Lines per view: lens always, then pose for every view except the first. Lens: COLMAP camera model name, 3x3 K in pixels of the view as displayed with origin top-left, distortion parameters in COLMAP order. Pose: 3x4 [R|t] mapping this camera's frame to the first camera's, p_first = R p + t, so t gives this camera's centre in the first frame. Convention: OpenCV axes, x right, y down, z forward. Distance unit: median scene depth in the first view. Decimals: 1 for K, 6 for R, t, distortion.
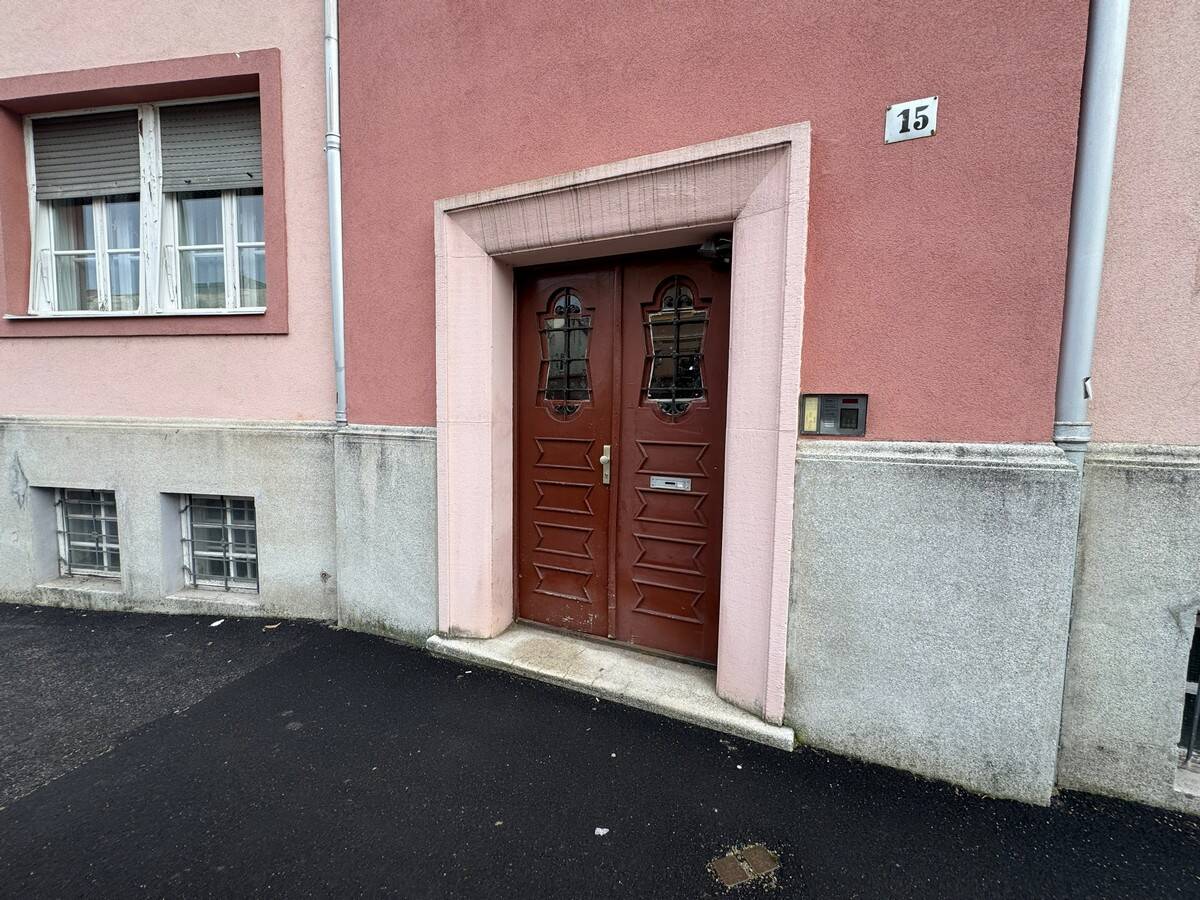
lens RADIAL K [[478.0, 0, 596.3], [0, 478.0, 447.8], [0, 0, 1]] dist [-0.004598, 0.000600]
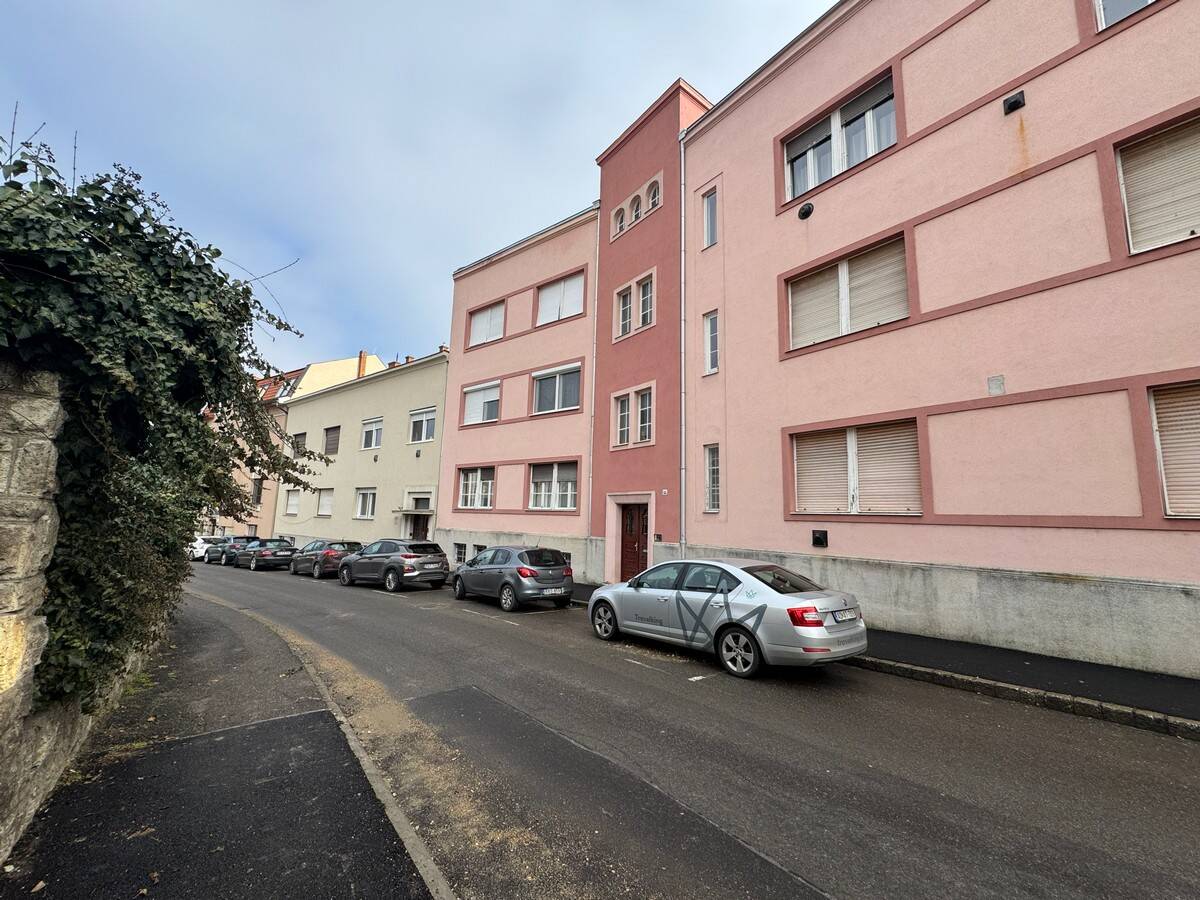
lens RADIAL K [[478.0, 0, 600.2], [0, 478.0, 450.7], [0, 0, 1]] dist [-0.004598, 0.000600]
pose [[0.878408, -0.056540, -0.474556, 1.668574], [-0.049915, 0.976692, -0.208760, 0.090434], [0.475299, 0.207064, 0.855112, -2.842493]]
